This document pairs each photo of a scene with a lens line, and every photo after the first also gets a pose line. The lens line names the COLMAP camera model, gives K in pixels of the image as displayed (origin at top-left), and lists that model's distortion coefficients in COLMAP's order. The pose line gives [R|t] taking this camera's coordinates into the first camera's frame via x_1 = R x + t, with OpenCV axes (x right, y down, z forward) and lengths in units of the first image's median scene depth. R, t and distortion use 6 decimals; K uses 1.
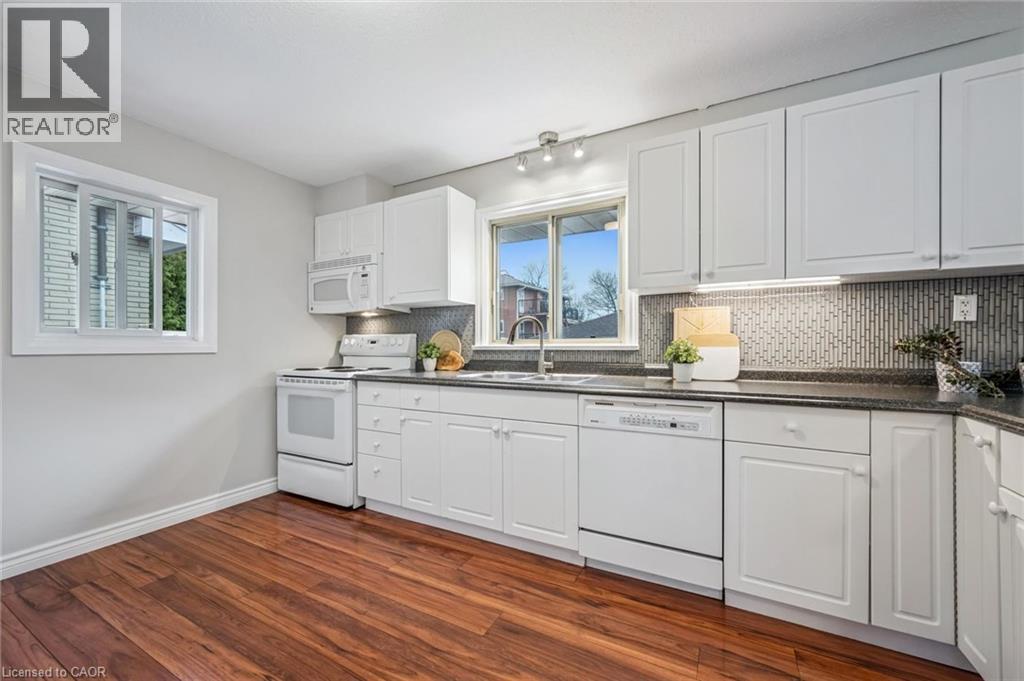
lens RADIAL K [[404.5, 0, 511.7], [0, 404.5, 347.5], [0, 0, 1]] dist [-0.003565, -0.000213]
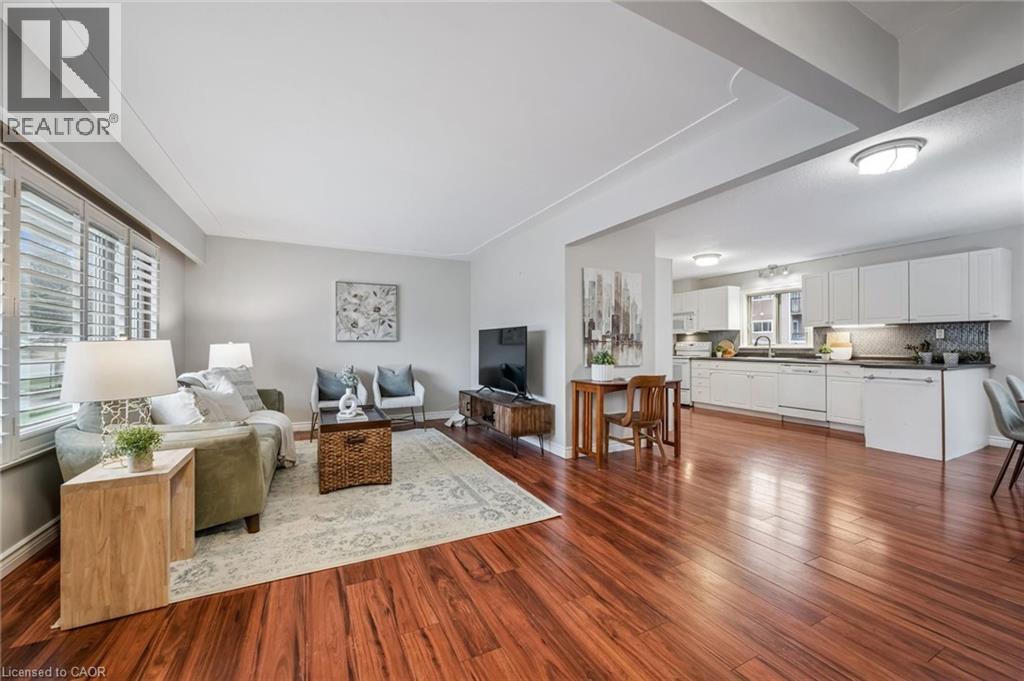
lens RADIAL K [[401.4, 0, 514.1], [0, 401.4, 343.1], [0, 0, 1]] dist [0.001750, -0.000284]
pose [[0.824903, -0.003548, -0.565262, 0.176637], [-0.002125, 0.999954, -0.009377, -0.000929], [0.565270, 0.008937, 0.824858, -2.014124]]
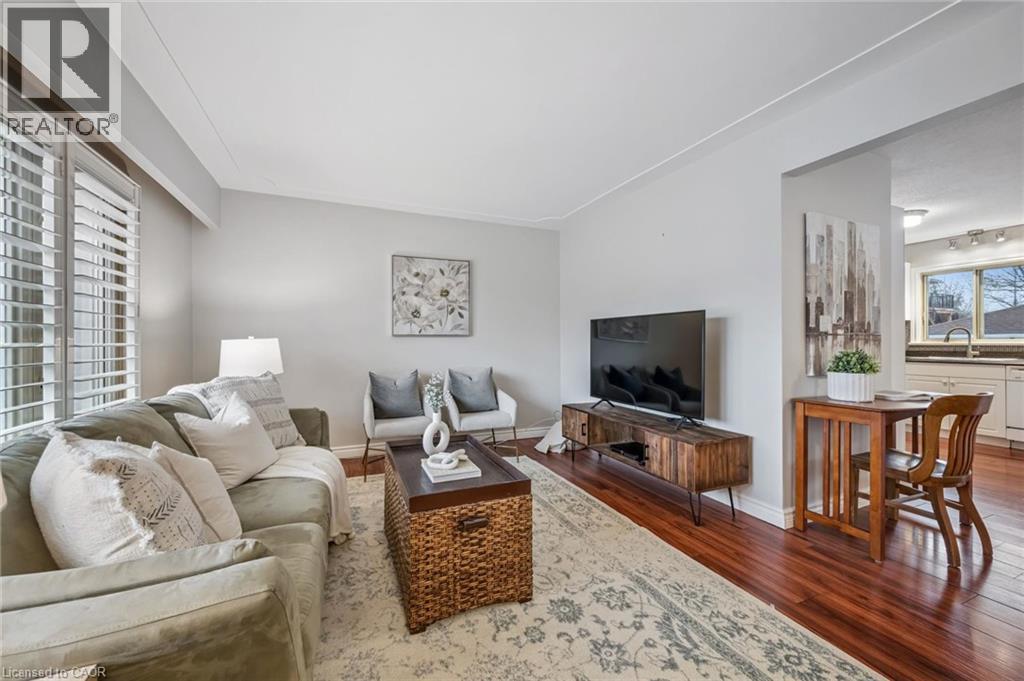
lens RADIAL K [[400.6, 0, 514.0], [0, 400.6, 341.3], [0, 0, 1]] dist [0.000556, -0.000015]
pose [[0.790114, -0.001633, -0.612958, -0.452305], [-0.001707, 0.999987, -0.004864, 0.000267], [0.612958, 0.004889, 0.790100, -1.746112]]
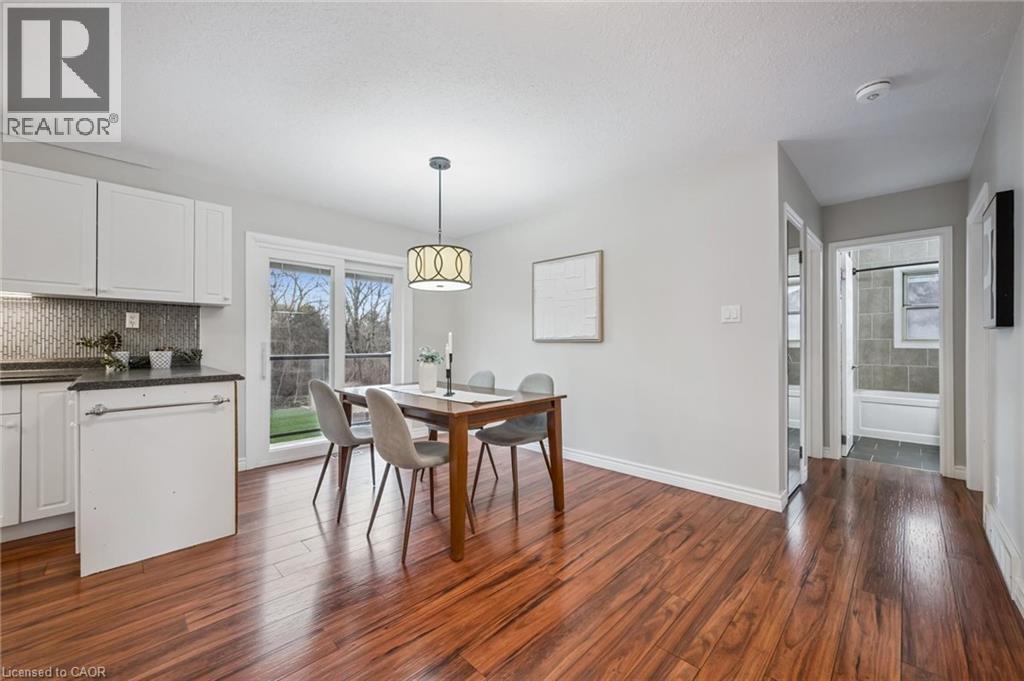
lens RADIAL K [[400.6, 0, 514.0], [0, 400.6, 341.3], [0, 0, 1]] dist [0.000556, -0.000015]
pose [[0.278644, 0.002323, 0.960392, -0.036464], [0.000666, 0.999996, -0.002612, -0.002411], [-0.960394, 0.001367, 0.278641, -0.692634]]
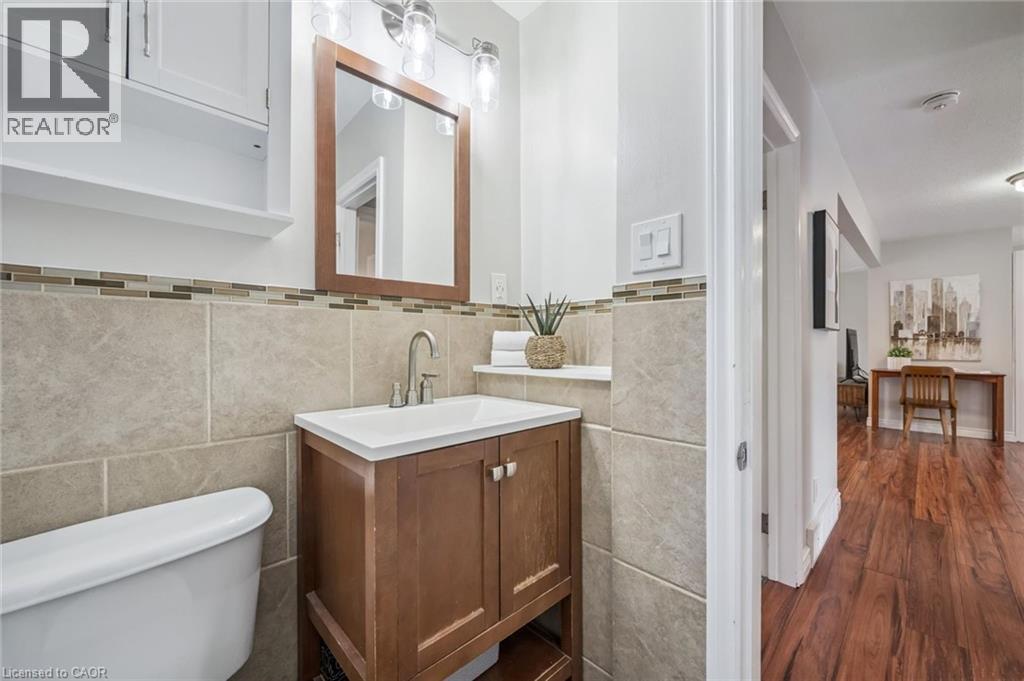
lens RADIAL K [[403.1, 0, 518.2], [0, 403.1, 343.4], [0, 0, 1]] dist [0.001007, -0.000257]
pose [[-0.293553, -0.001665, -0.955941, 1.992900], [-0.001692, 0.999998, -0.001222, 0.004624], [0.955941, 0.001259, -0.293555, -1.751900]]
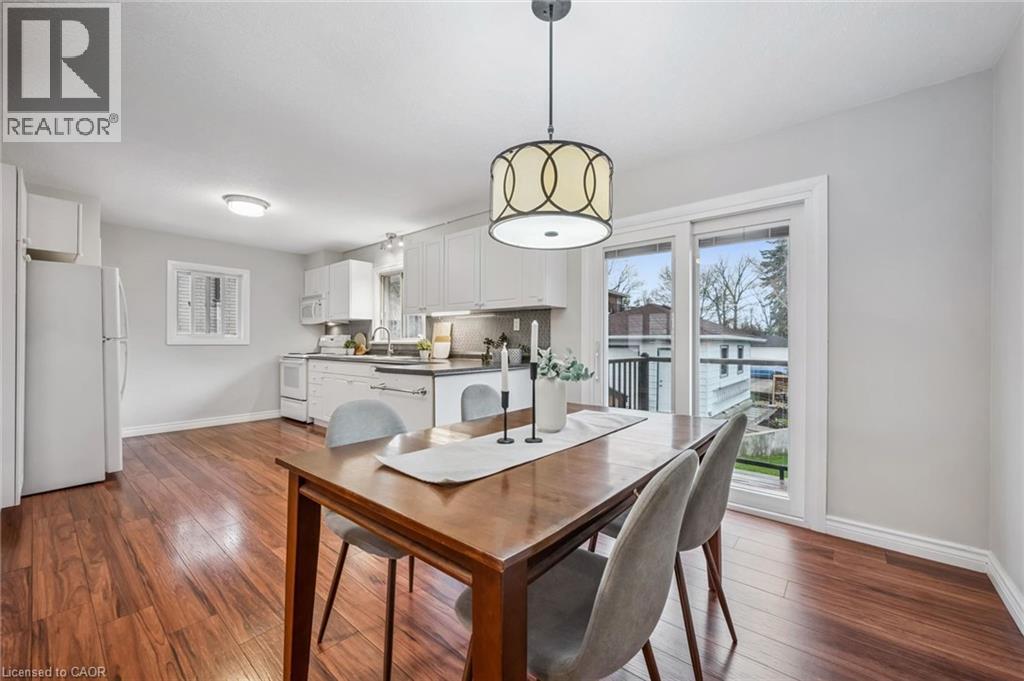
lens RADIAL K [[401.4, 0, 514.1], [0, 401.4, 343.1], [0, 0, 1]] dist [0.001750, -0.000284]
pose [[0.979588, 0.002579, -0.200999, 1.048319], [-0.002948, 0.999994, -0.001534, 0.003610], [0.200994, 0.002095, 0.979590, -0.769185]]
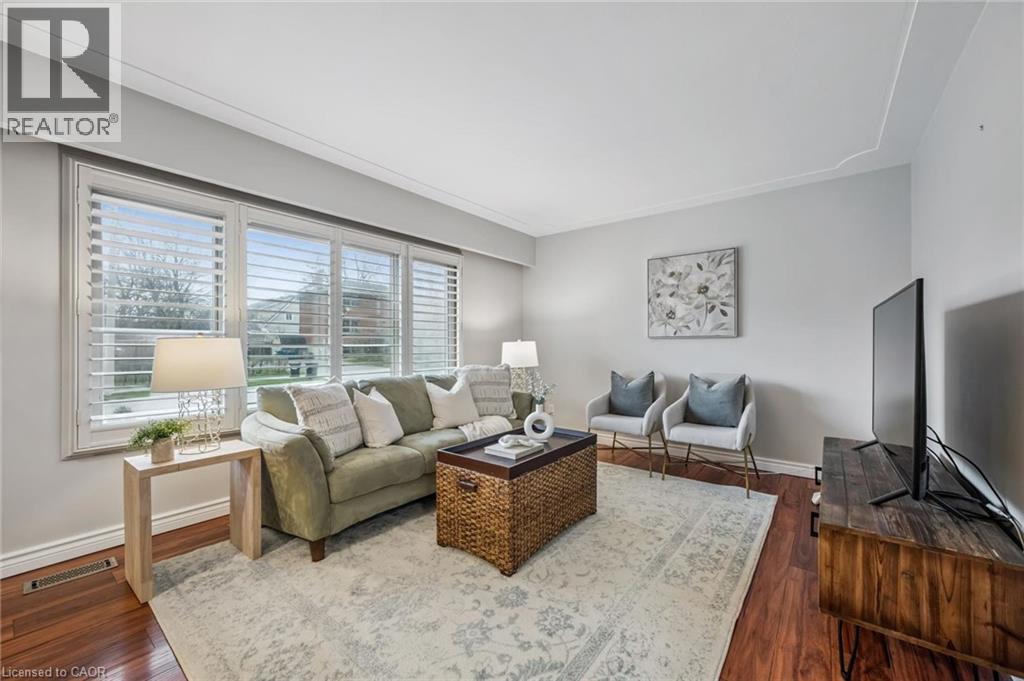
lens RADIAL K [[401.4, 0, 514.1], [0, 401.4, 343.1], [0, 0, 1]] dist [0.001750, -0.000284]
pose [[-0.159968, -0.002262, -0.987120, -0.113014], [-0.003509, 0.999992, -0.001723, -0.002607], [0.987116, 0.003188, -0.159975, -1.083938]]
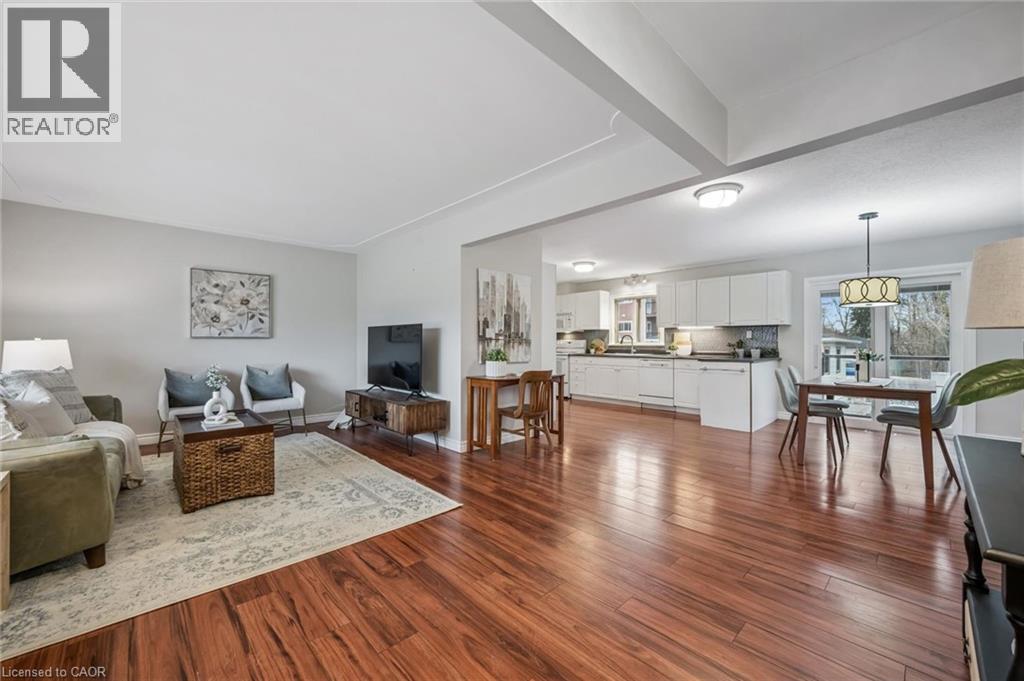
lens RADIAL K [[401.4, 0, 514.1], [0, 401.4, 343.1], [0, 0, 1]] dist [0.001750, -0.000284]
pose [[0.951546, 0.001708, -0.307502, 0.155735], [-0.002992, 0.999989, -0.003705, -0.001287], [0.307493, 0.004446, 0.951540, -2.075522]]
